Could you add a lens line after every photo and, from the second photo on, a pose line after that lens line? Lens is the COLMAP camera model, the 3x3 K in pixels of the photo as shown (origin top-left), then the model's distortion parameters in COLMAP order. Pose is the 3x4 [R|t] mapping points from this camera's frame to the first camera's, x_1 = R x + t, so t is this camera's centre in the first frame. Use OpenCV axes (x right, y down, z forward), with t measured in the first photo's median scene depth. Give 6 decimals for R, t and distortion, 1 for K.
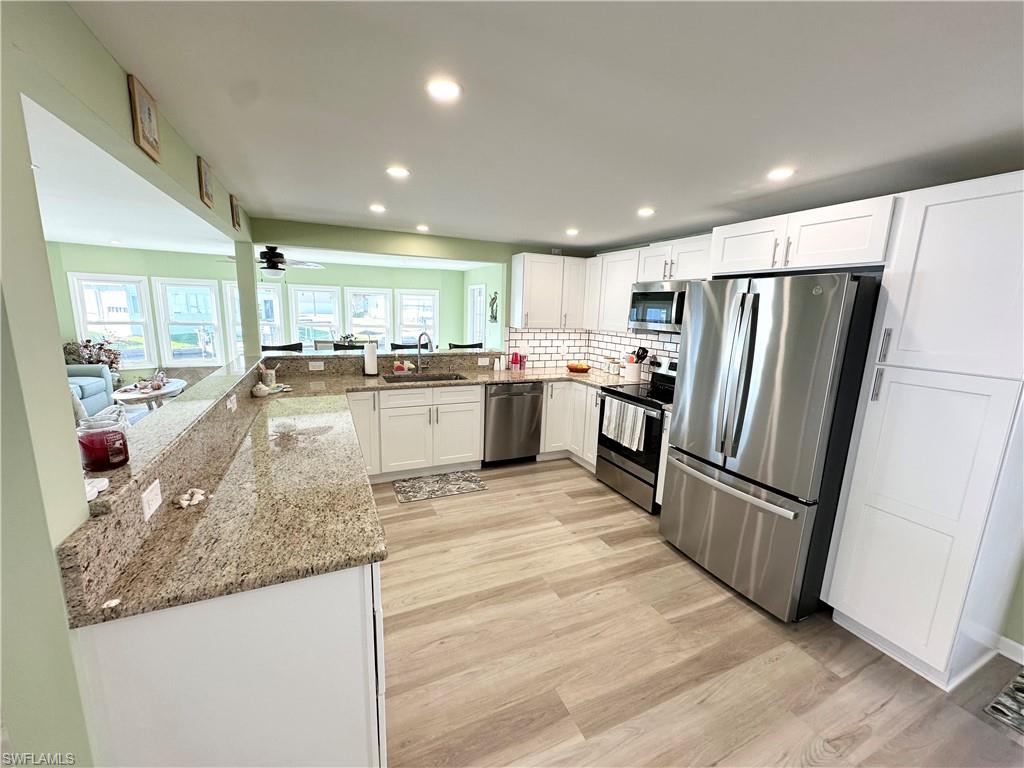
lens RADIAL K [[408.1, 0, 511.3], [0, 408.1, 383.0], [0, 0, 1]] dist [-0.001702, -0.000090]
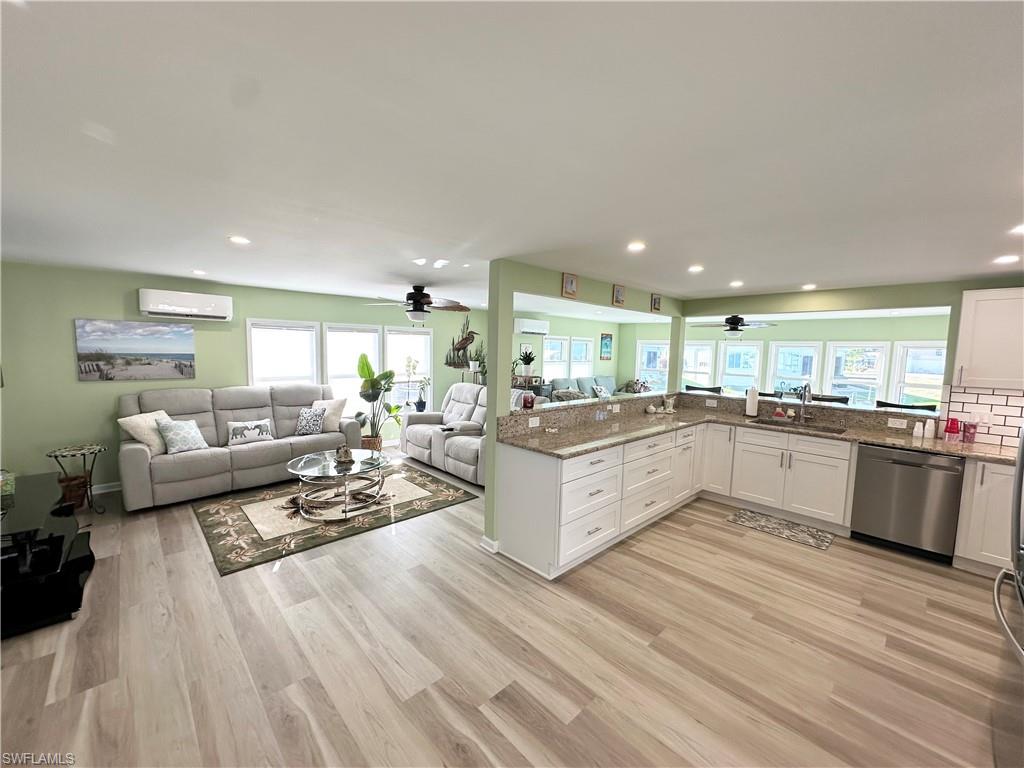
lens RADIAL K [[408.1, 0, 512.7], [0, 408.1, 382.9], [0, 0, 1]] dist [-0.001702, -0.000090]
pose [[0.329185, 0.054656, -0.942682, 0.541358], [-0.184753, 0.982756, -0.007537, 0.022130], [0.926015, 0.176644, 0.333606, -0.036156]]
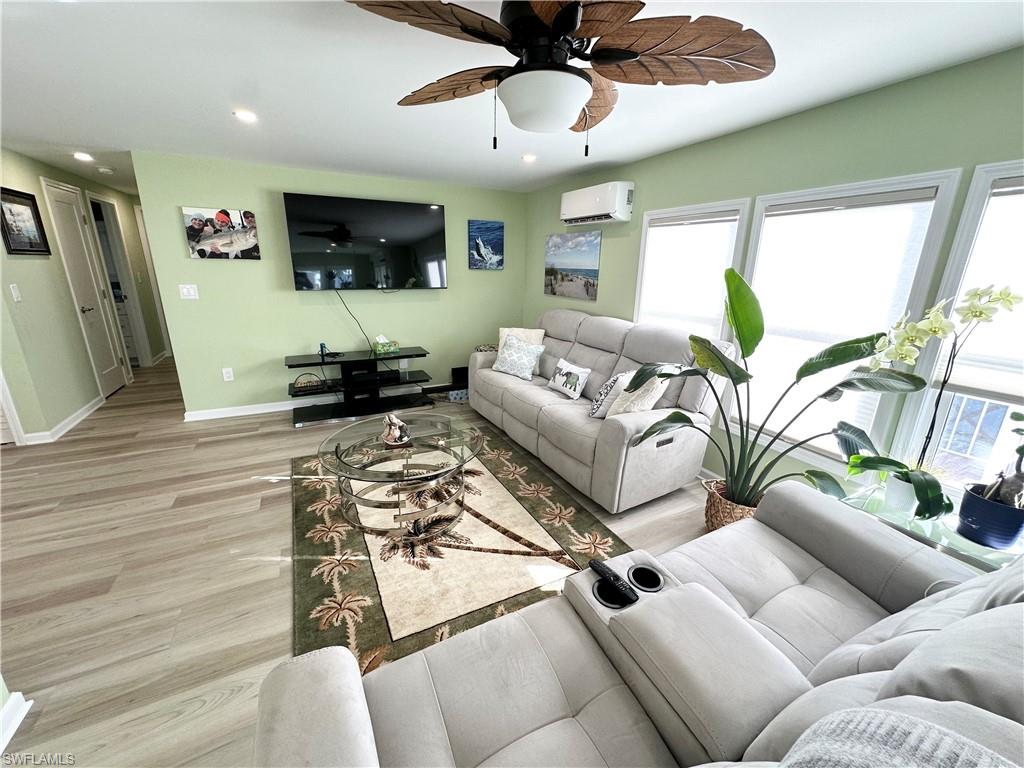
lens RADIAL K [[408.1, 0, 513.0], [0, 408.1, 381.7], [0, 0, 1]] dist [-0.001702, -0.000090]
pose [[-0.997898, -0.041488, -0.049775, -0.695660], [-0.059394, 0.892754, 0.446613, -0.081762], [0.025907, 0.448631, -0.893342, 0.462414]]
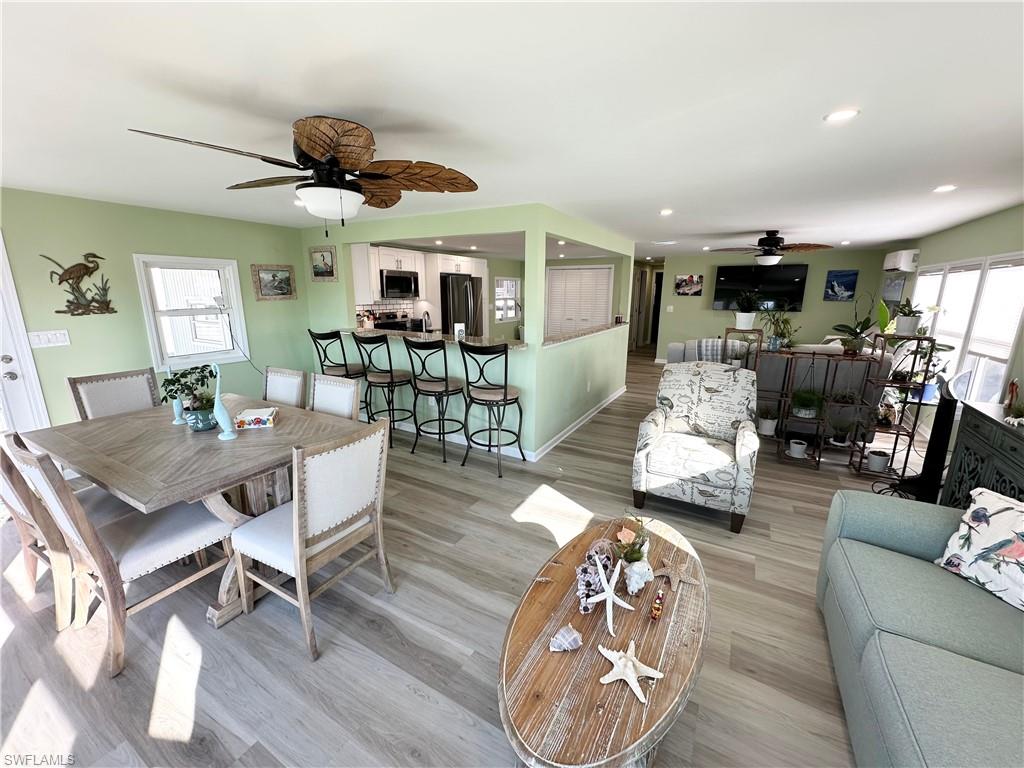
lens RADIAL K [[408.1, 0, 511.4], [0, 408.1, 384.9], [0, 0, 1]] dist [-0.001702, -0.000090]
pose [[-0.580408, -0.219782, 0.784106, -1.364104], [0.122477, 0.928376, 0.350880, -0.321169], [-0.805063, 0.299689, -0.511919, 1.533422]]
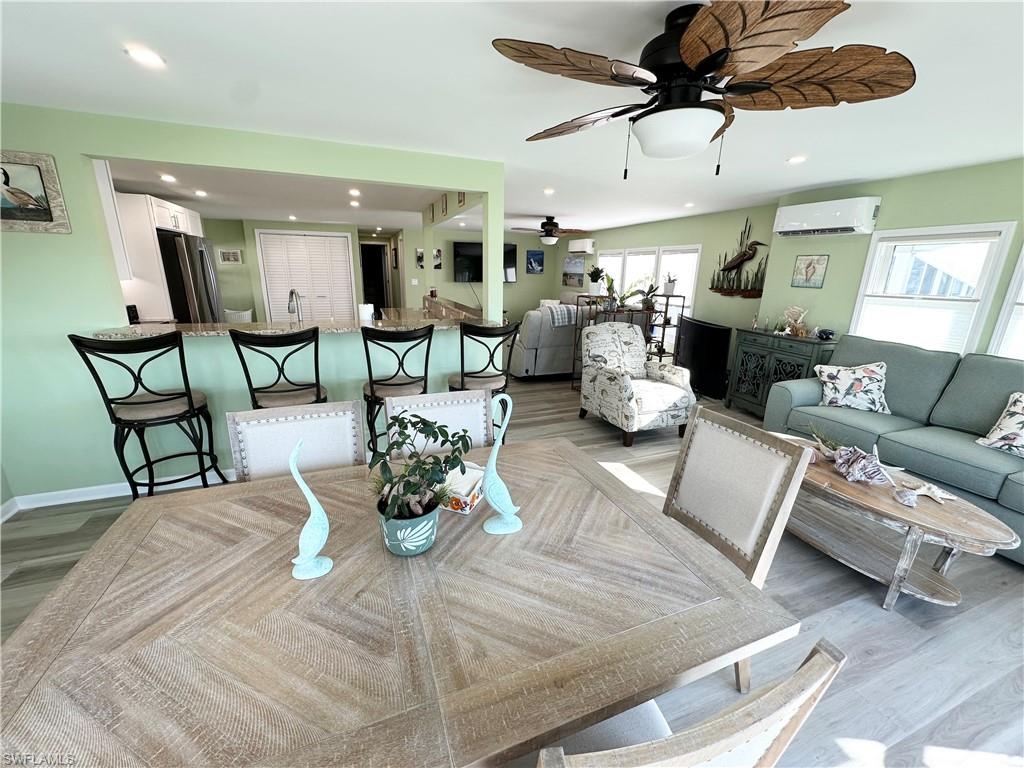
lens RADIAL K [[408.1, 0, 511.3], [0, 408.1, 382.1], [0, 0, 1]] dist [-0.001702, -0.000090]
pose [[-0.995868, -0.071718, 0.055717, -0.707283], [-0.040161, 0.898026, 0.438105, -0.334290], [-0.081455, 0.434057, -0.897195, 1.815476]]
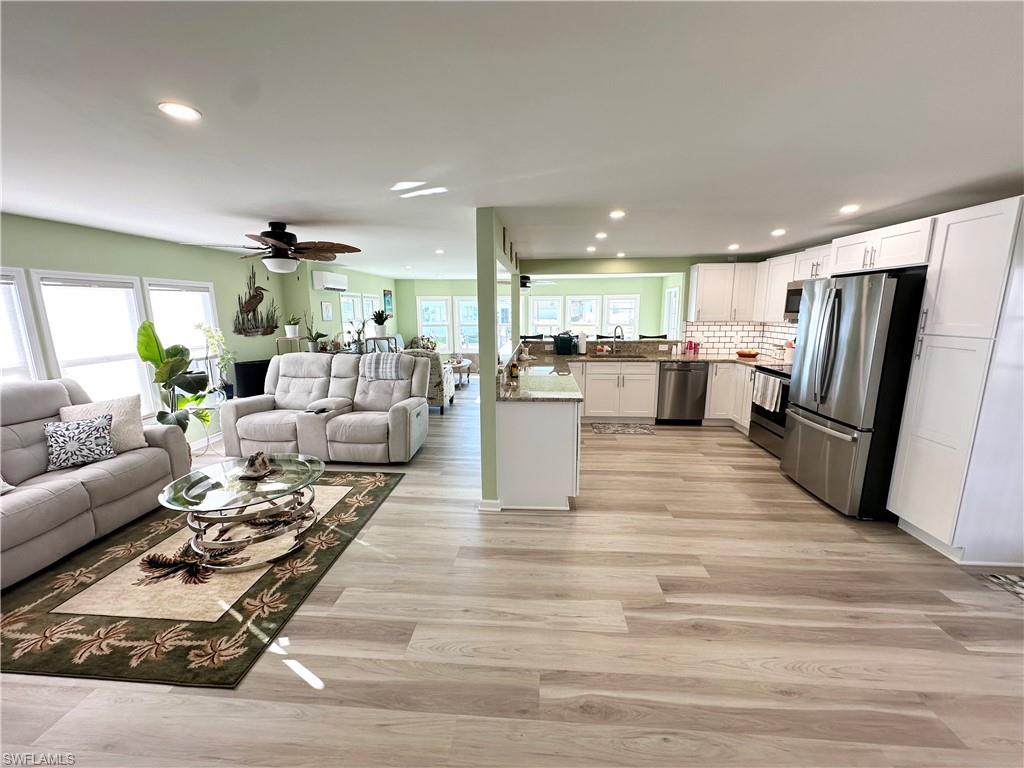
lens RADIAL K [[408.1, 0, 512.1], [0, 408.1, 383.1], [0, 0, 1]] dist [-0.001702, -0.000090]
pose [[0.876124, 0.048883, -0.479602, 0.168587], [-0.053088, 0.998578, 0.004799, 0.097523], [0.479155, 0.021257, 0.877473, -0.469789]]
